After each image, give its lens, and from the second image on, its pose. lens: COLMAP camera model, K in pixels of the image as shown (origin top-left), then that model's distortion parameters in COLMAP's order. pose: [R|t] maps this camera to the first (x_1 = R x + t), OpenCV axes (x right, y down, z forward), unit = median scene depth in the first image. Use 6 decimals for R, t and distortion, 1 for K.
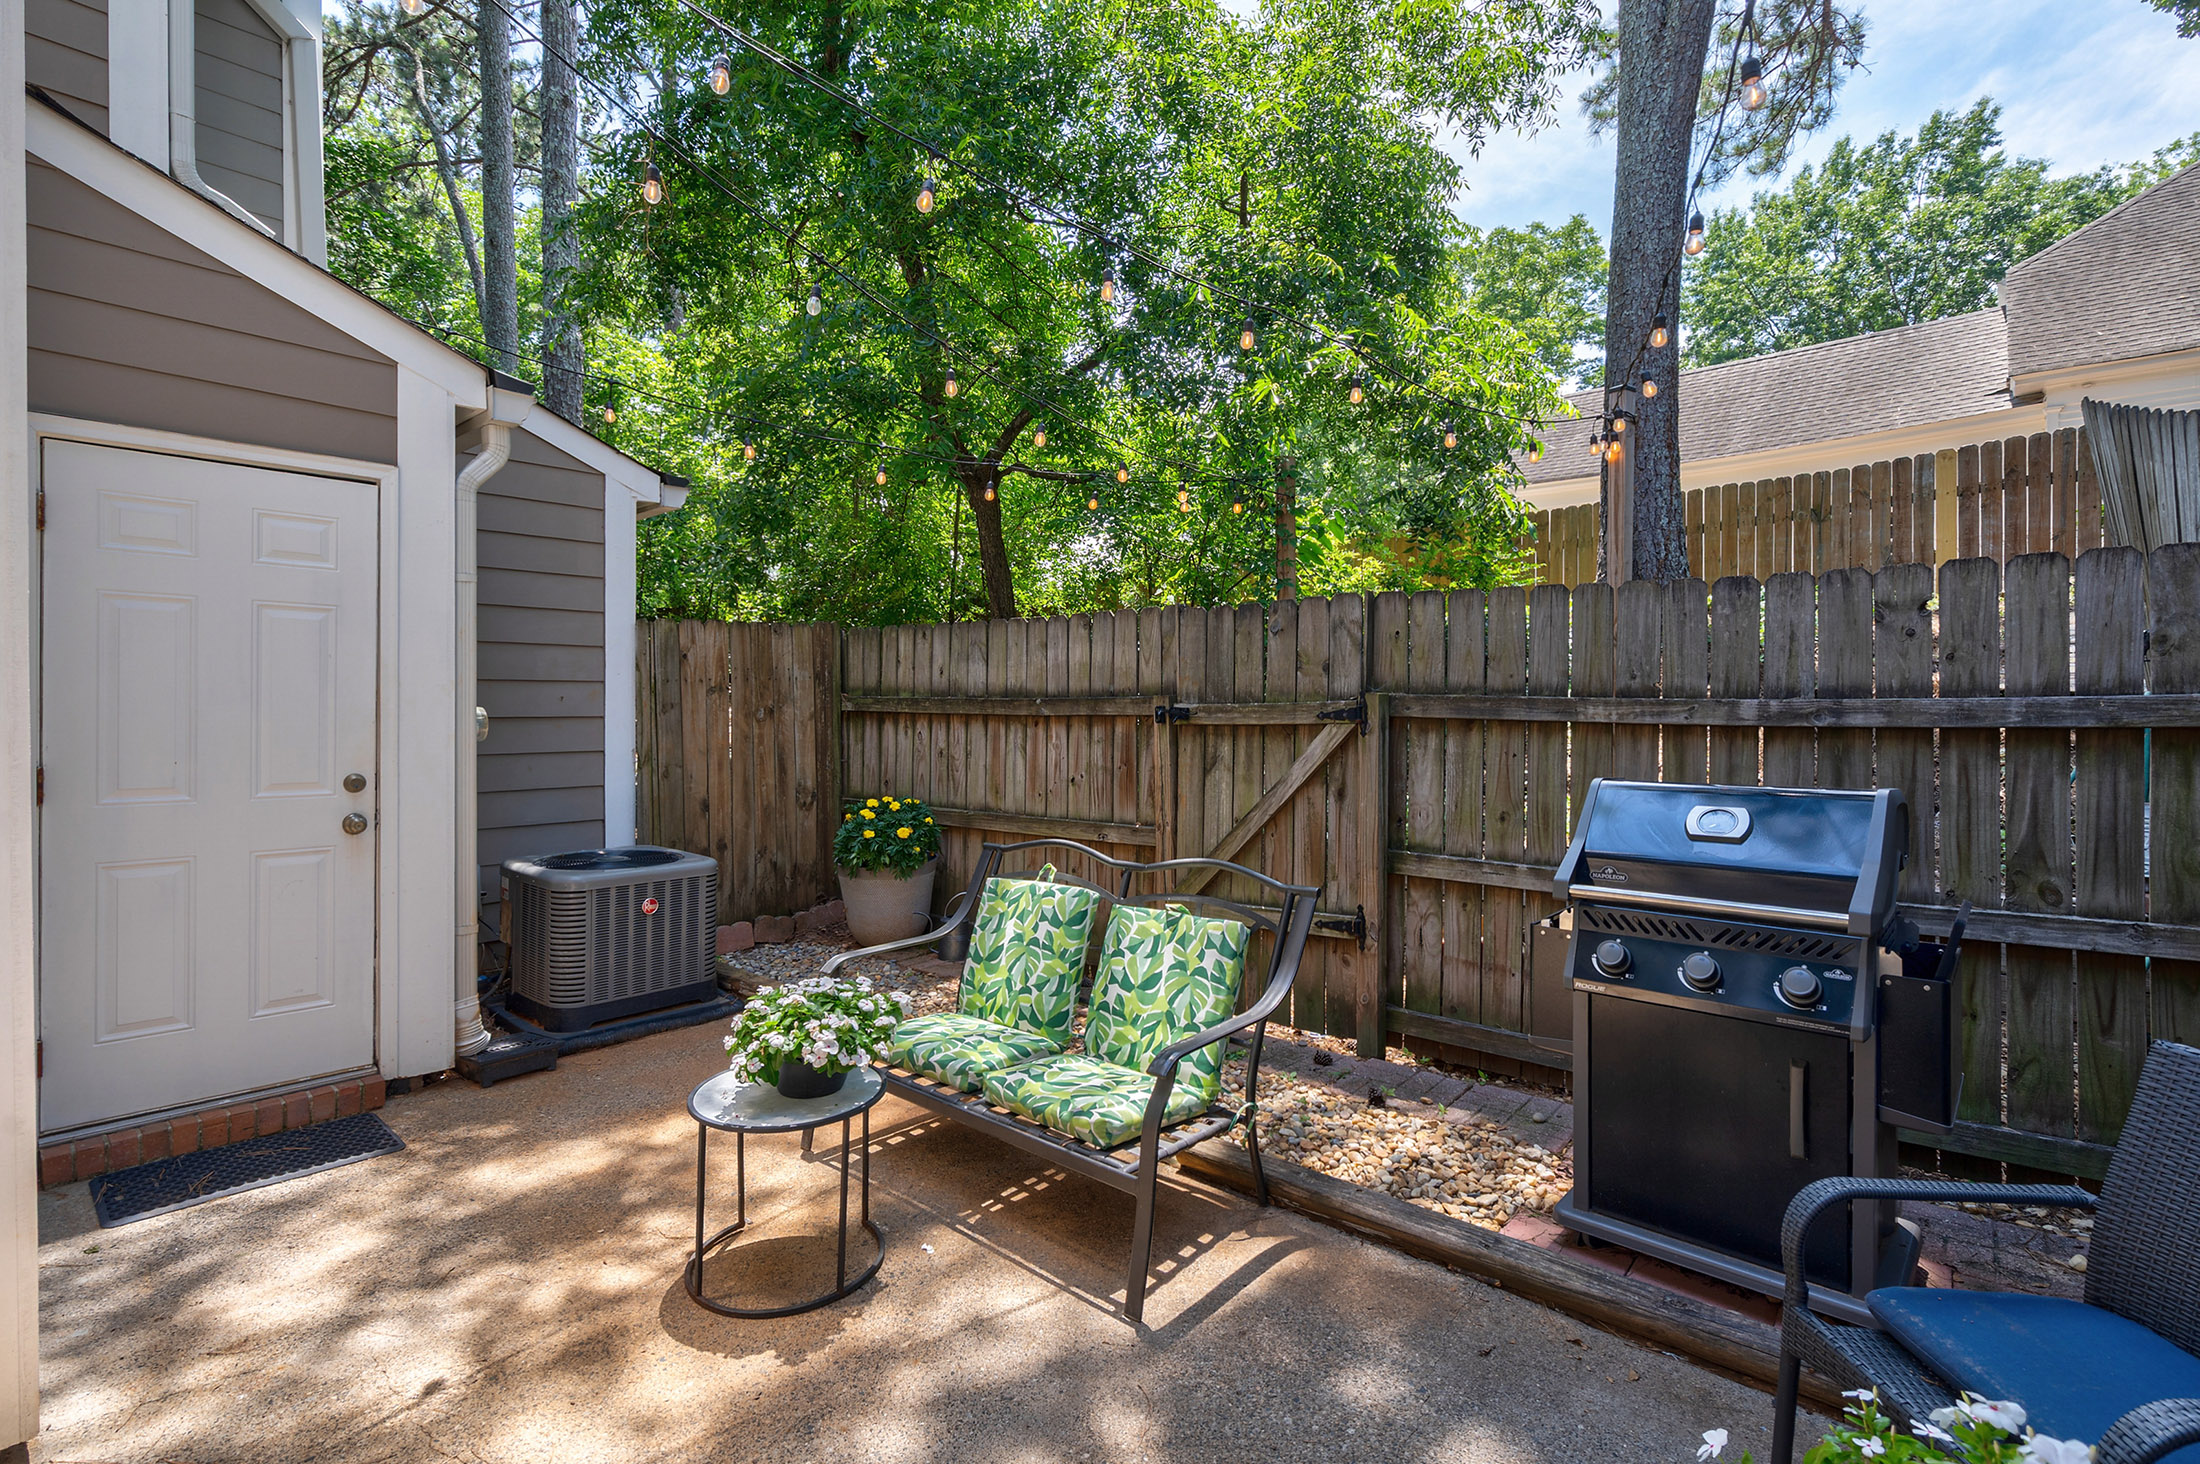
lens RADIAL K [[994.1, 0, 1062.9], [0, 994.1, 710.8], [0, 0, 1]] dist [-0.006678, 0.002849]
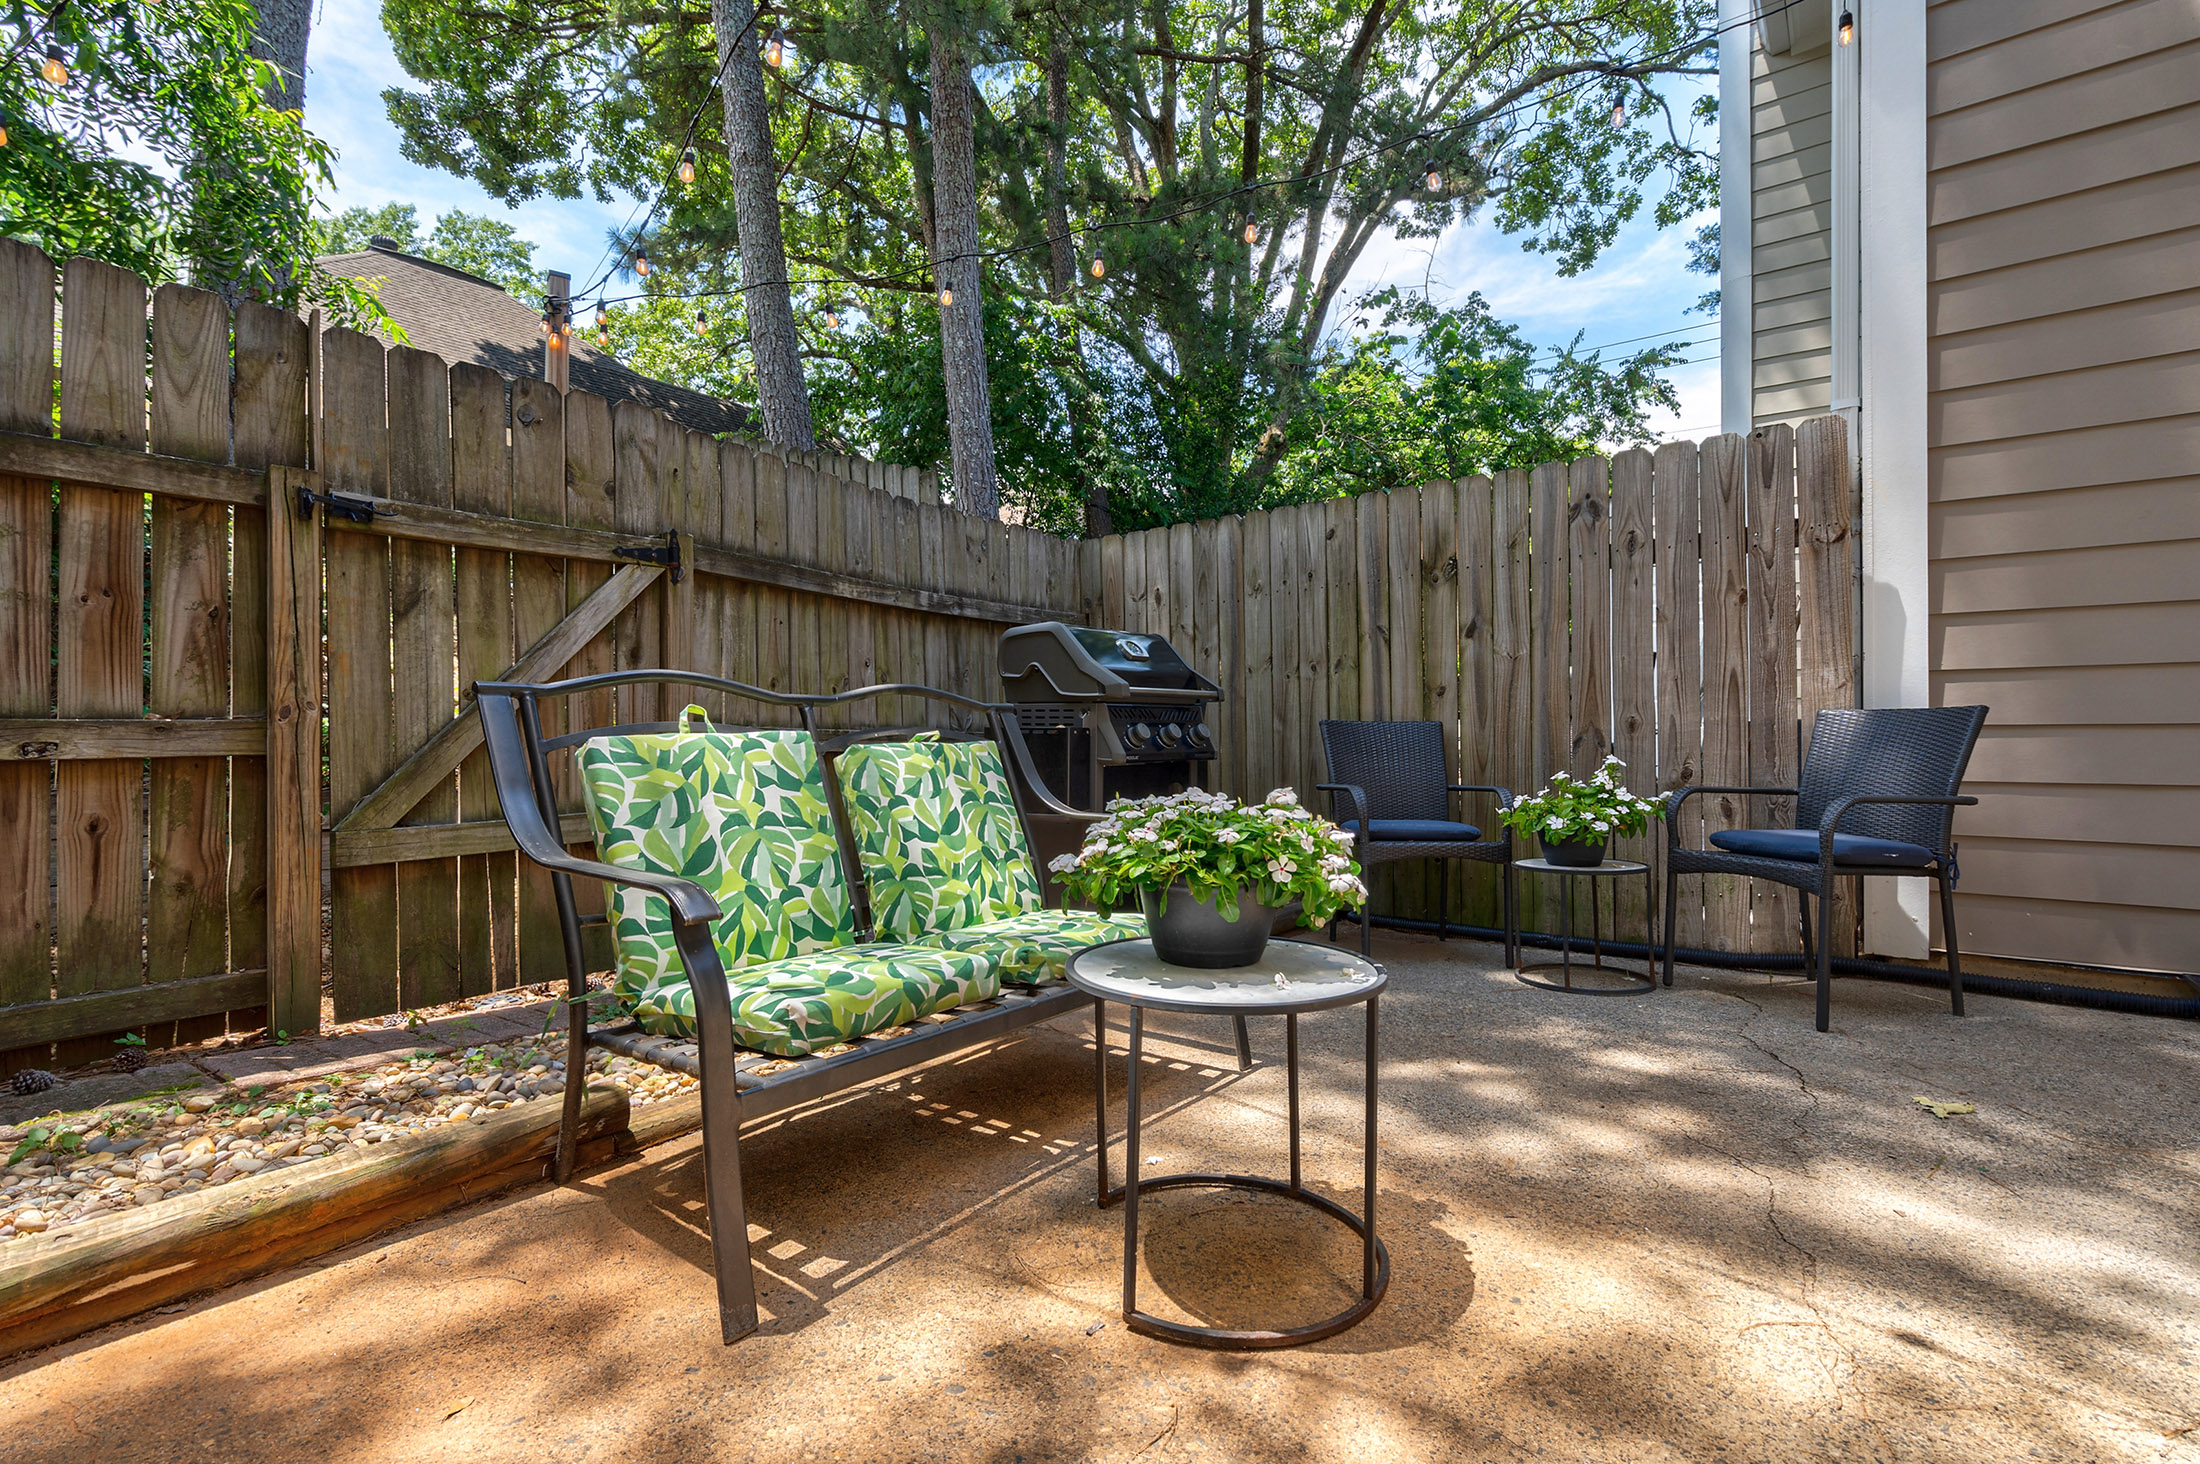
lens RADIAL K [[994.1, 0, 1091.9], [0, 994.1, 739.6], [0, 0, 1]] dist [-0.006678, 0.002849]
pose [[-0.073951, -0.000891, 0.997262, -0.698362], [0.000101, 1.000000, 0.000900, 0.196214], [-0.997262, 0.000168, -0.073950, 0.907798]]
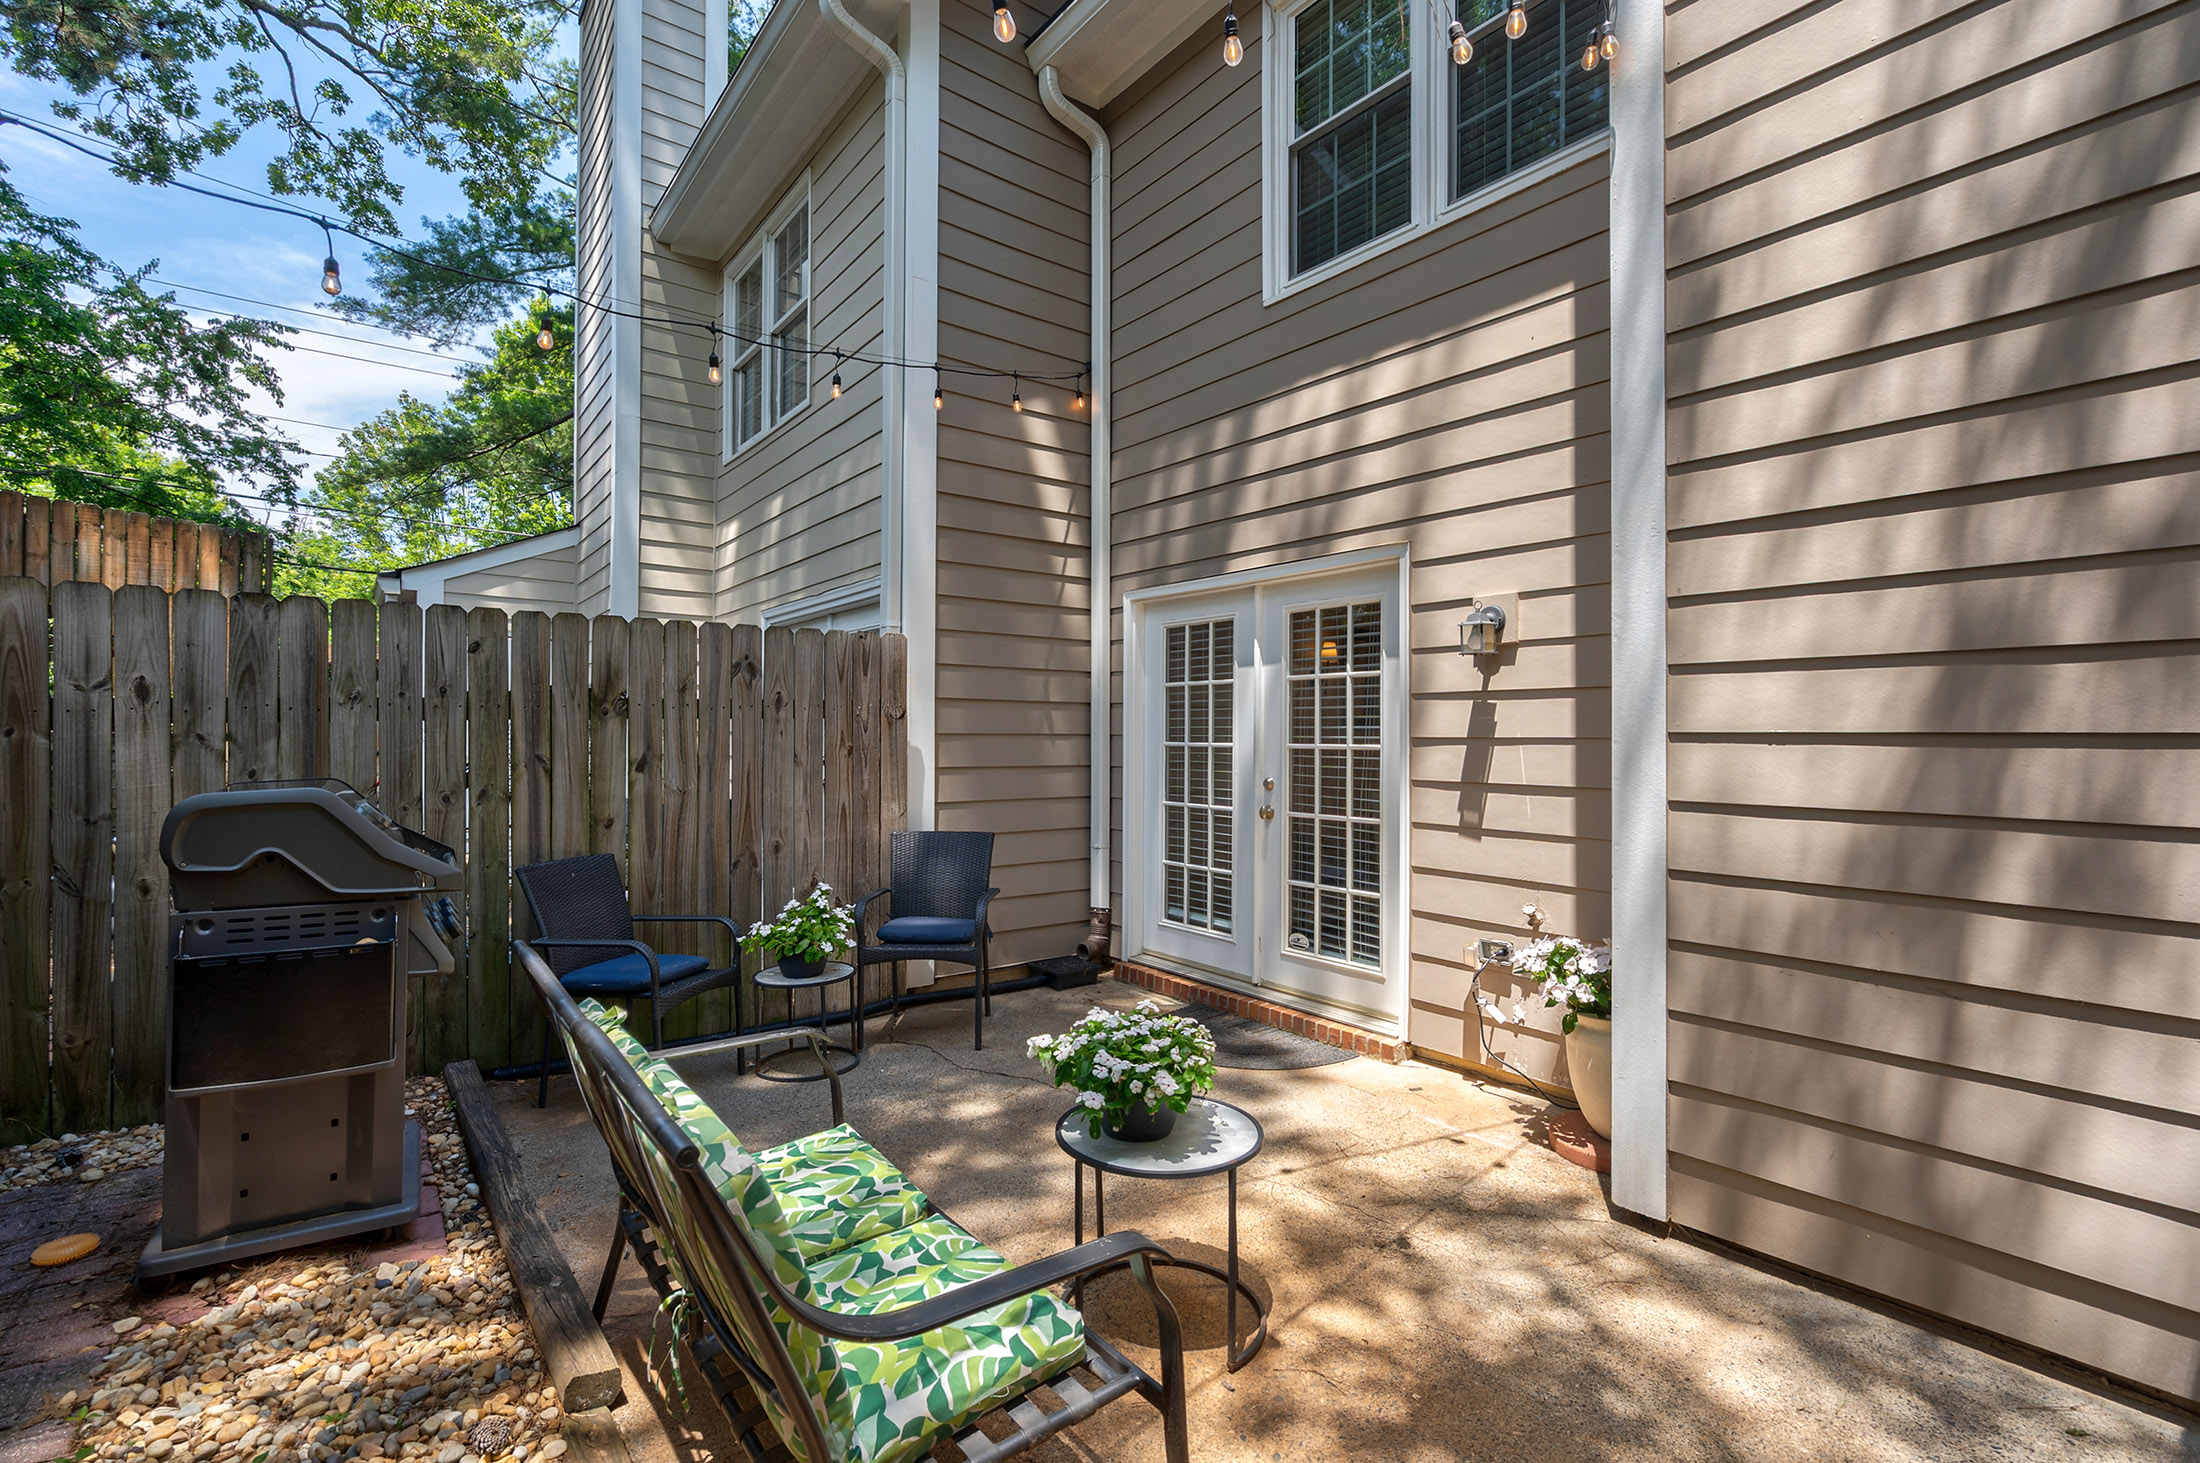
lens RADIAL K [[994.1, 0, 1114.0], [0, 994.1, 732.5], [0, 0, 1]] dist [-0.006678, 0.002849]
pose [[-0.983292, -0.000313, 0.182035, -0.319520], [-0.001845, 0.999964, -0.008245, 0.018609], [-0.182026, -0.008444, -0.983257, 1.544907]]
